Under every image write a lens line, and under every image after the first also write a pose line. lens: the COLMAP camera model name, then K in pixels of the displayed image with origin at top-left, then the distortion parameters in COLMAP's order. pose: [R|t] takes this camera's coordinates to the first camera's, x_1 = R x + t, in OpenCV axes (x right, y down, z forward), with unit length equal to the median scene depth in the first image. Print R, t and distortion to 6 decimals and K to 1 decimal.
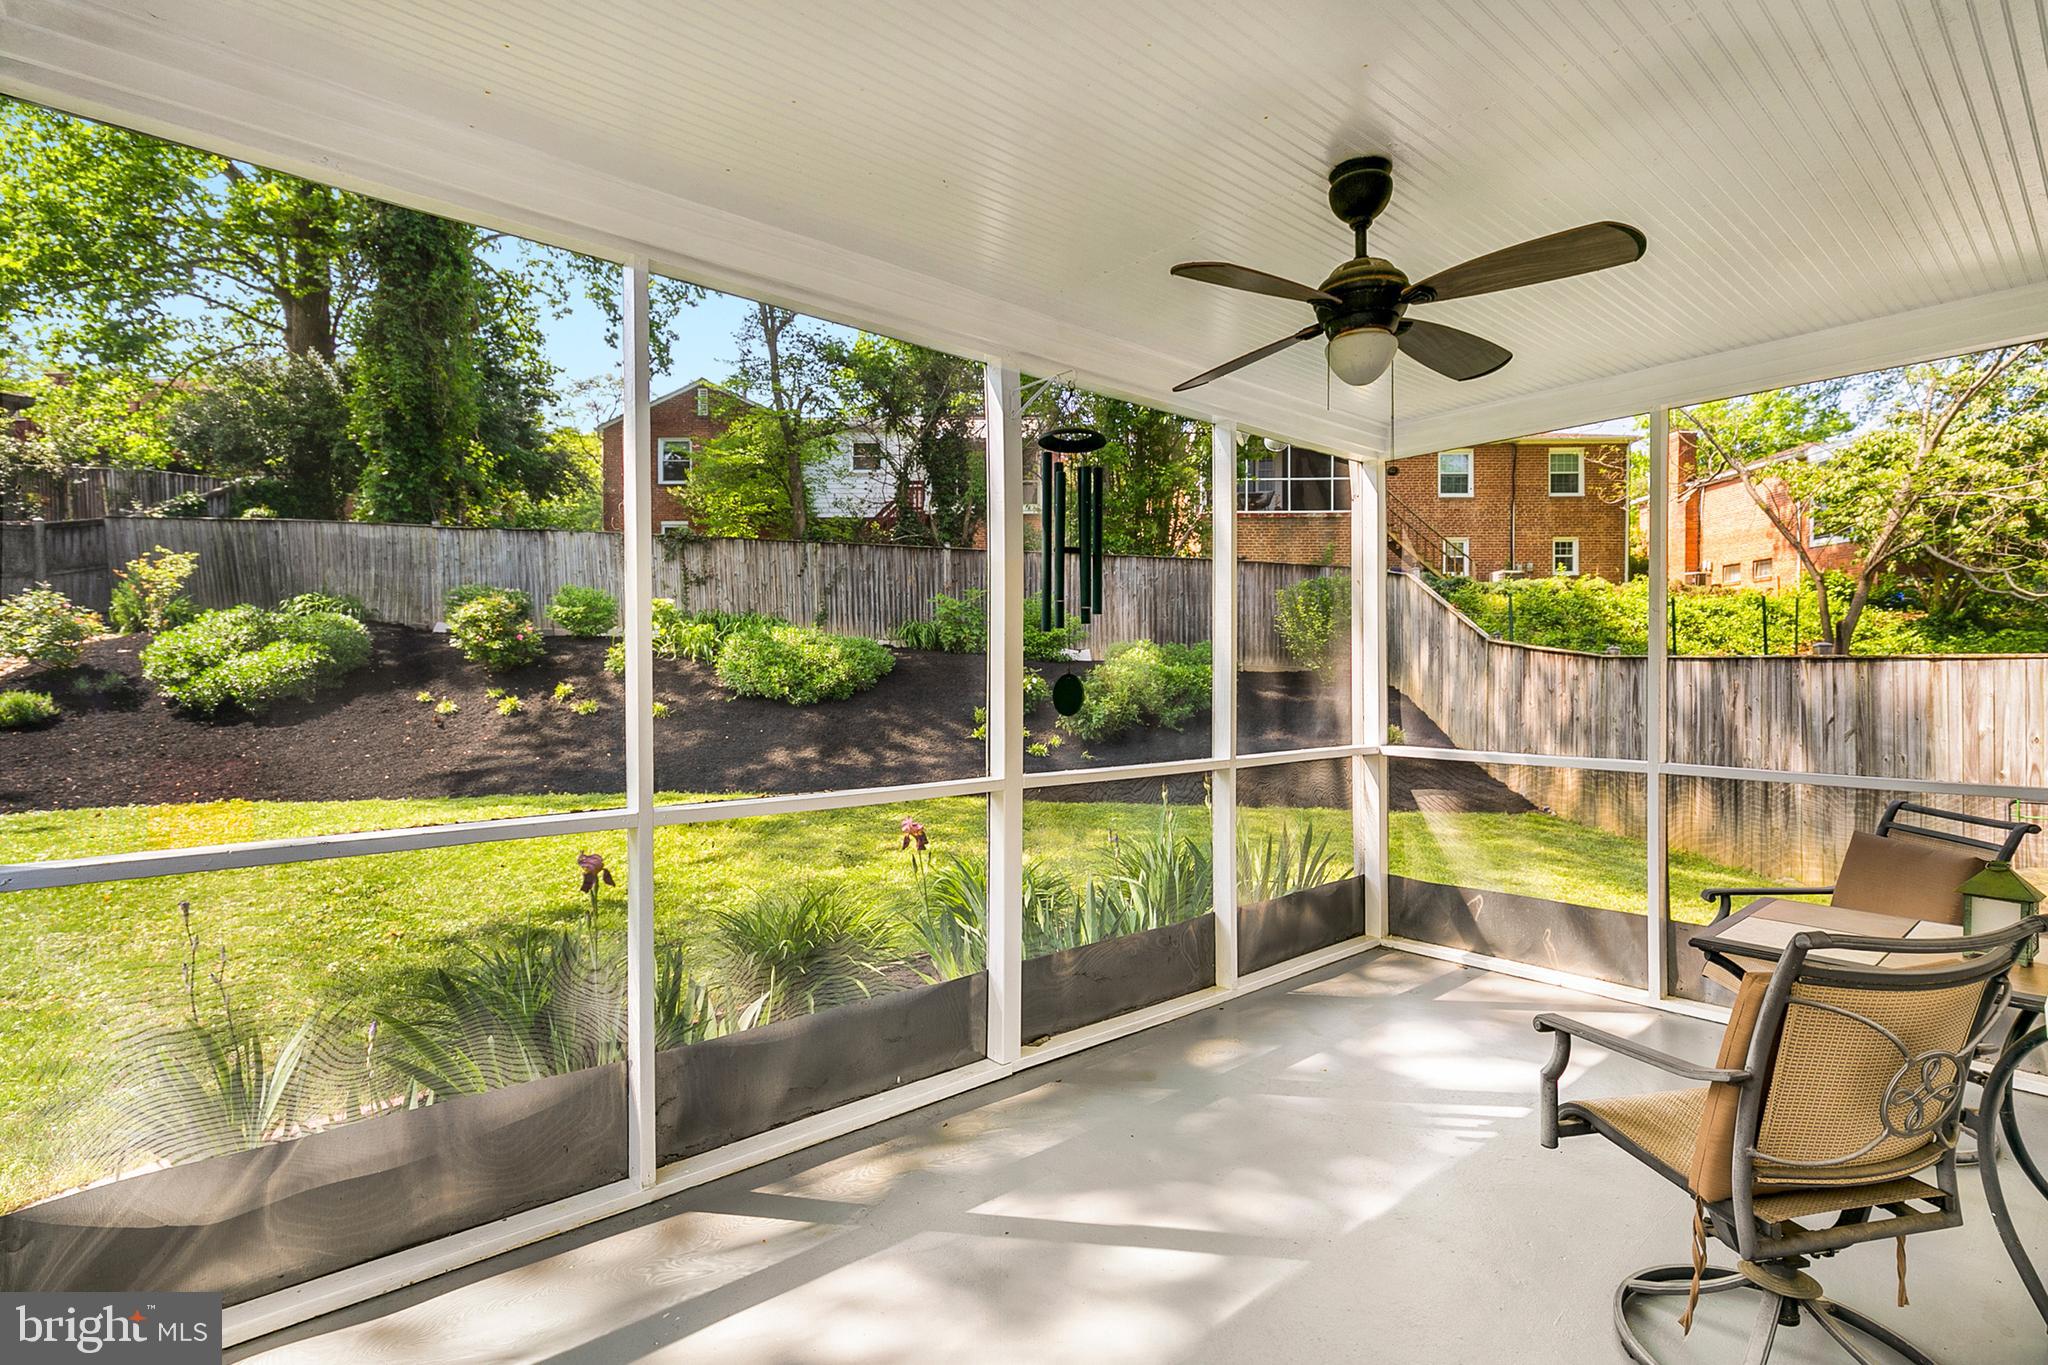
lens RADIAL K [[931.5, 0, 1033.4], [0, 931.5, 672.6], [0, 0, 1]] dist [0.004710, 0.000062]
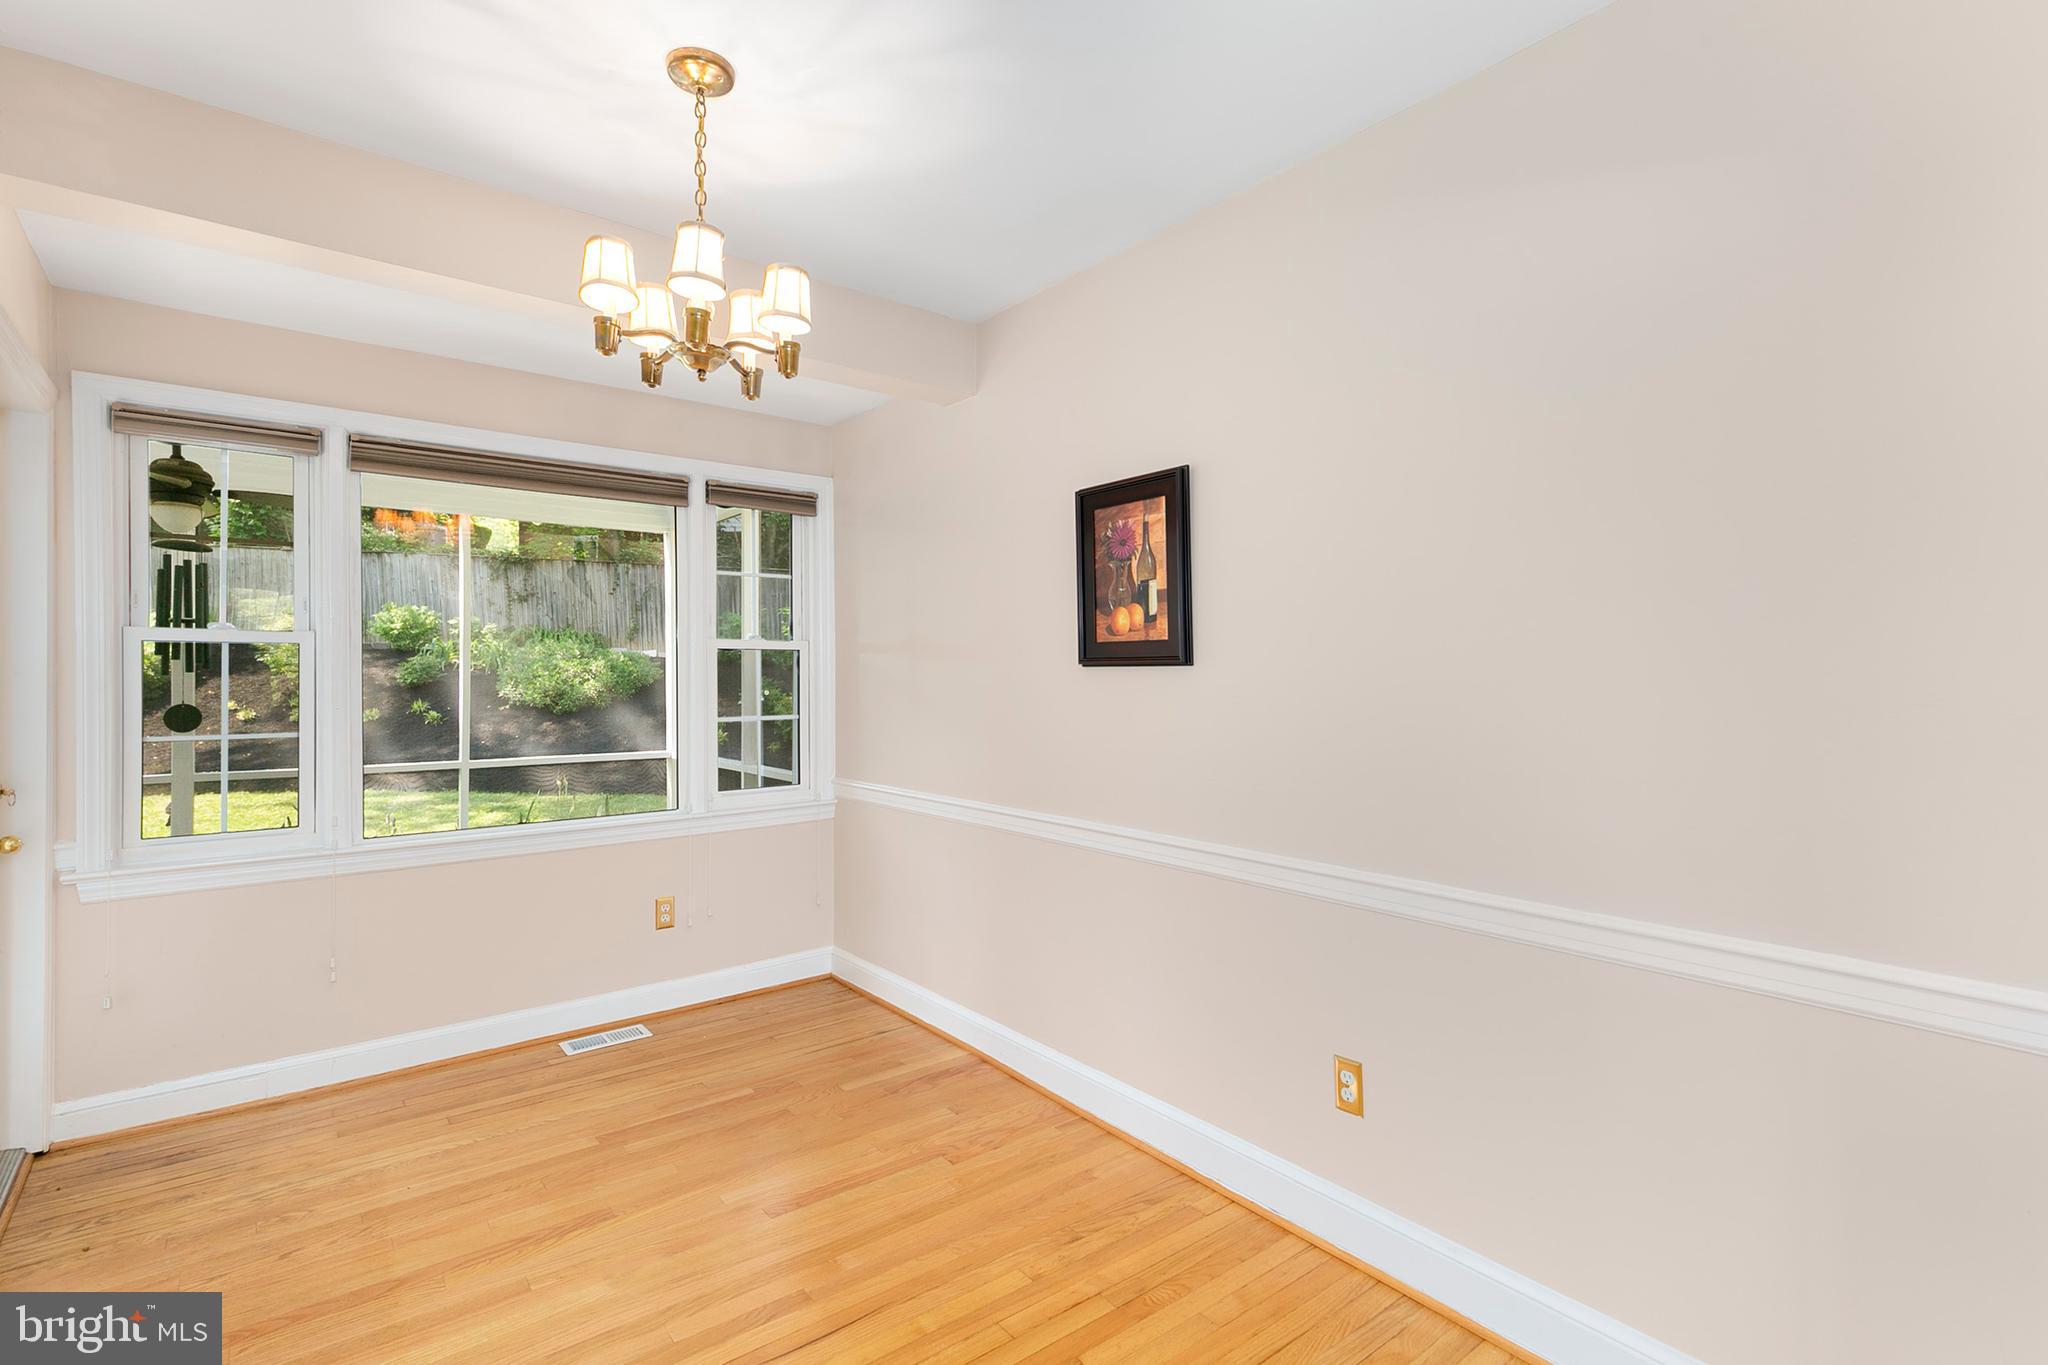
lens RADIAL K [[929.6, 0, 1030.4], [0, 929.6, 676.7], [0, 0, 1]] dist [0.011661, -0.003656]
pose [[0.999903, -0.000200, -0.013923, 0.254608], [0.000202, 1.000000, 0.000125, -0.006433], [0.013922, -0.000127, 0.999903, -0.087382]]
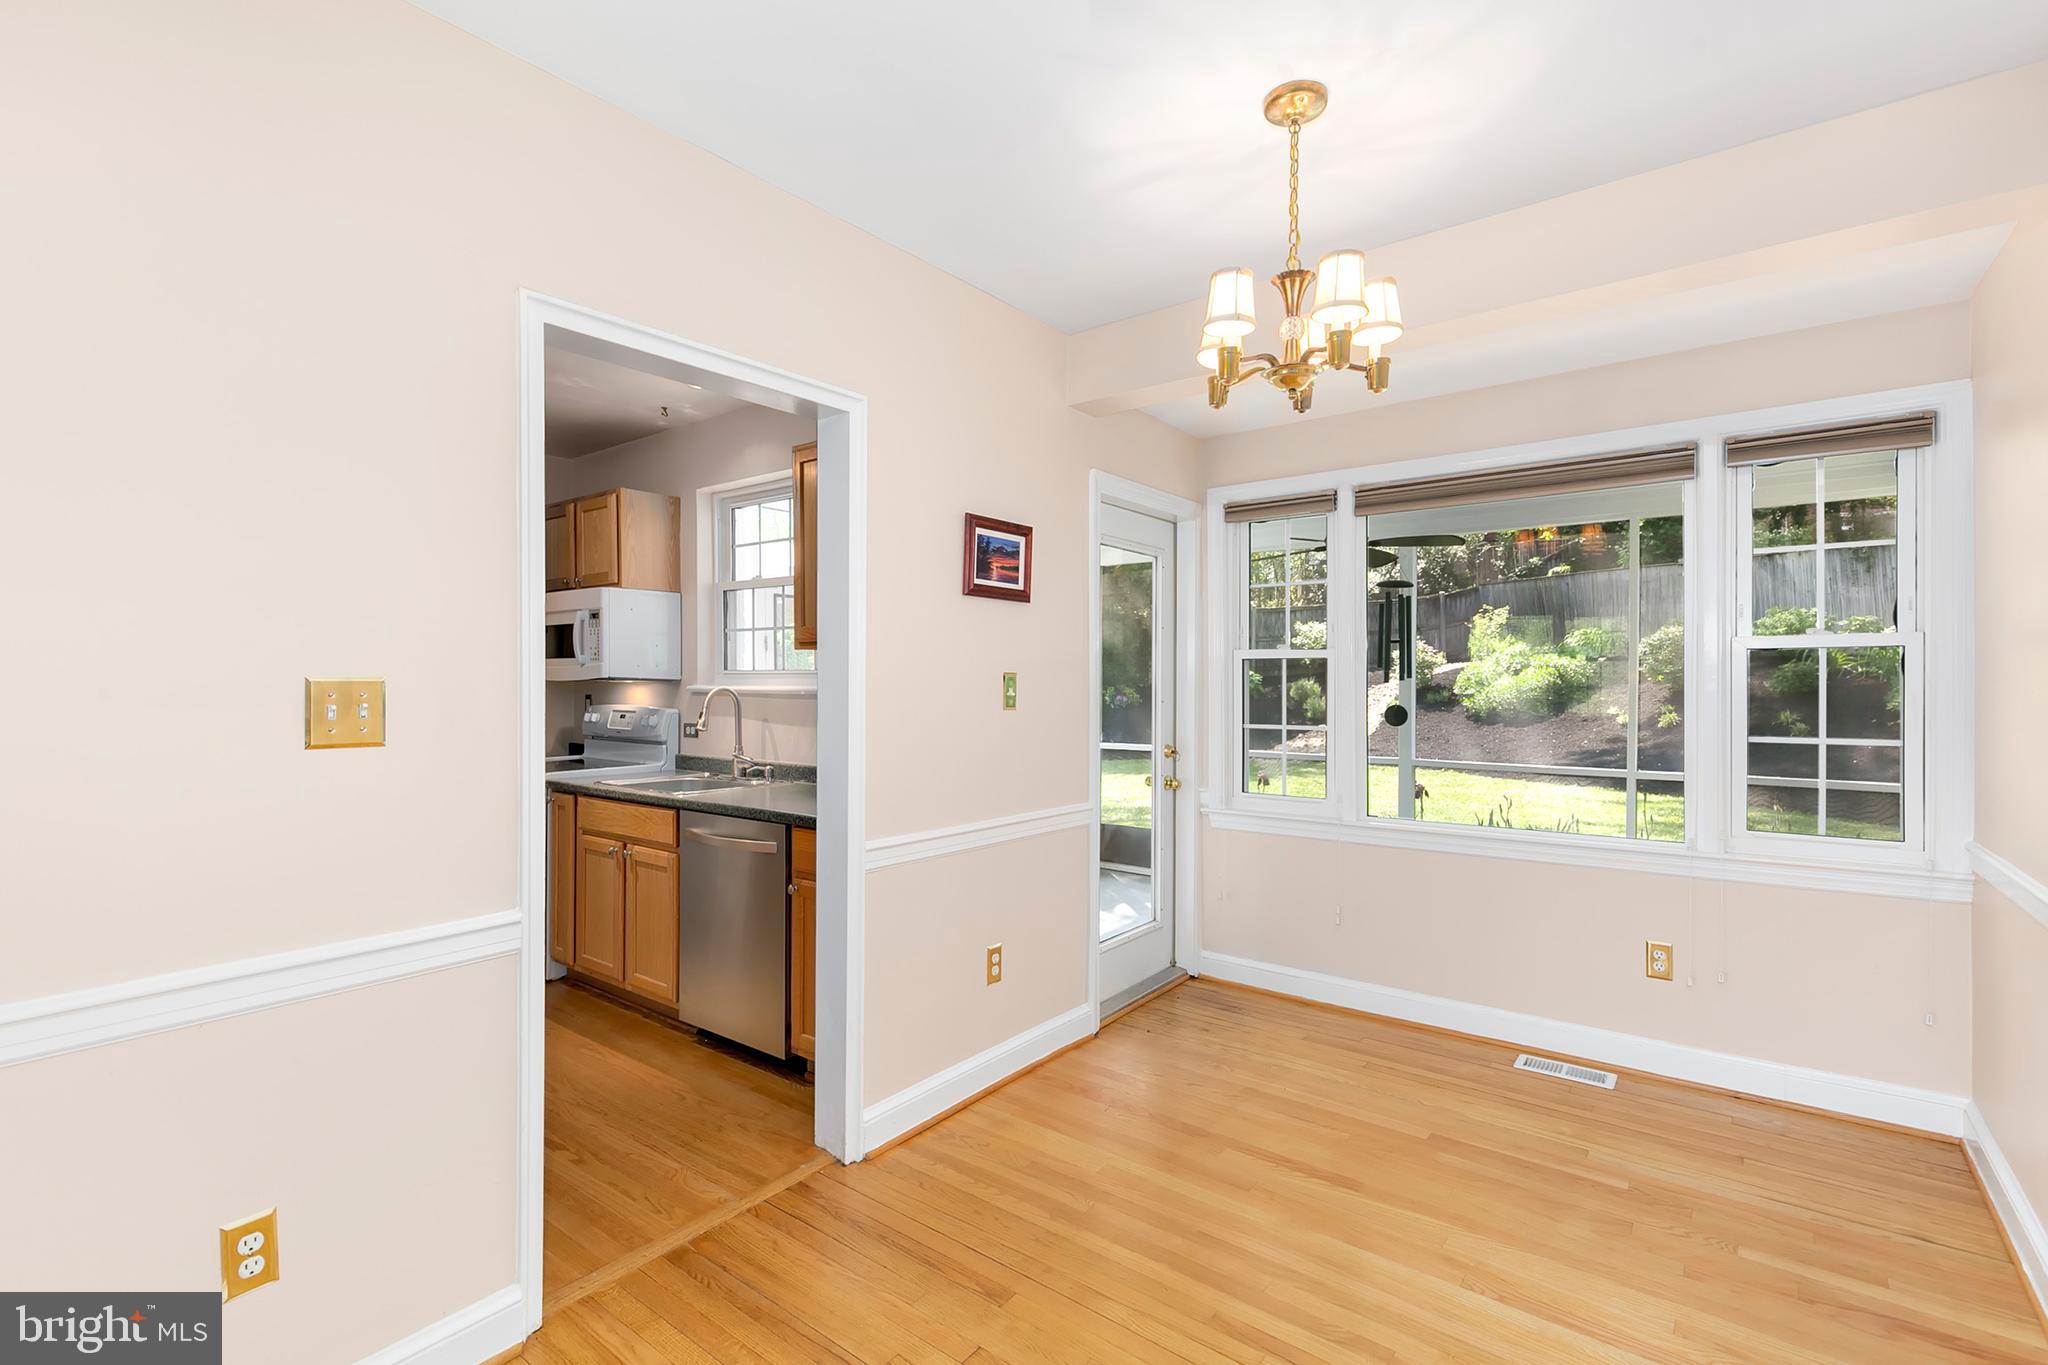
lens RADIAL K [[929.6, 0, 1020.6], [0, 929.6, 686.7], [0, 0, 1]] dist [0.011661, -0.003656]
pose [[0.221277, 0.003791, -0.975204, 0.307121], [-0.003081, 0.999990, 0.003188, -0.006161], [0.975206, 0.002299, 0.221287, -0.046225]]
